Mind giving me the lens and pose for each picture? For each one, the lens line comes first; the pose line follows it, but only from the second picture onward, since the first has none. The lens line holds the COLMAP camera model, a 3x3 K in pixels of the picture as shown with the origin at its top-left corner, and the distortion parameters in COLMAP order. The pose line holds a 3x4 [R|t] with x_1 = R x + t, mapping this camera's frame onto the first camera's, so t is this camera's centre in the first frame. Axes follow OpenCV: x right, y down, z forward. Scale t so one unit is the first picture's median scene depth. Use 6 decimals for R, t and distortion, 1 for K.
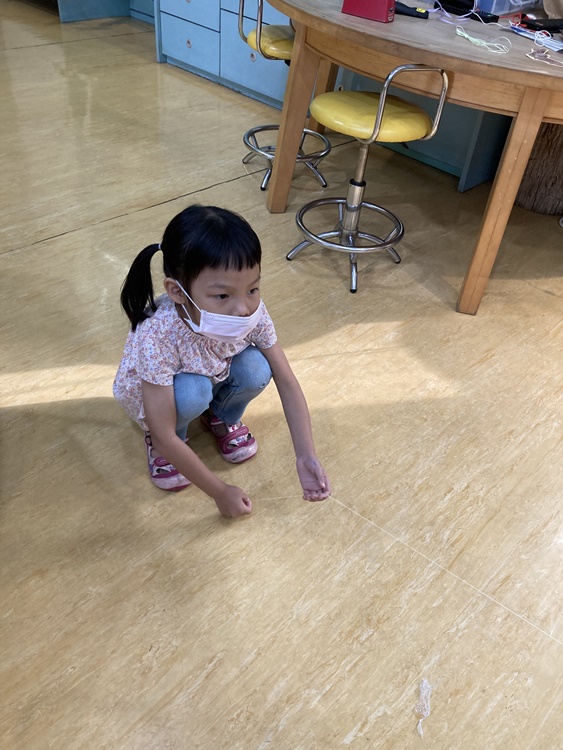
lens RADIAL K [[634.0, 0, 282.2], [0, 634.0, 366.1], [0, 0, 1]] dist [0.013619, 0.003168]
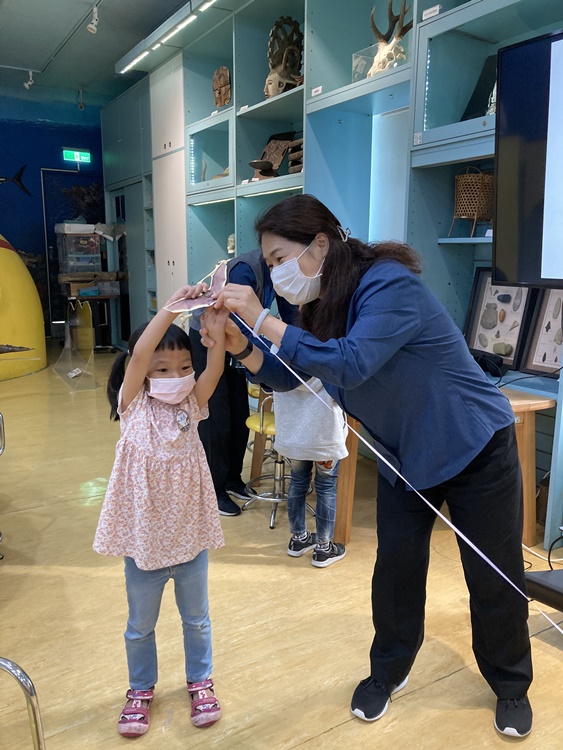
lens RADIAL K [[617.6, 0, 281.5], [0, 617.6, 375.0], [0, 0, 1]] dist [0.046963, -0.047642]
pose [[0.958774, -0.045960, -0.280427, 0.589248], [-0.094414, 0.879254, -0.466902, 0.267567], [0.268026, 0.474130, 0.838667, -0.466749]]
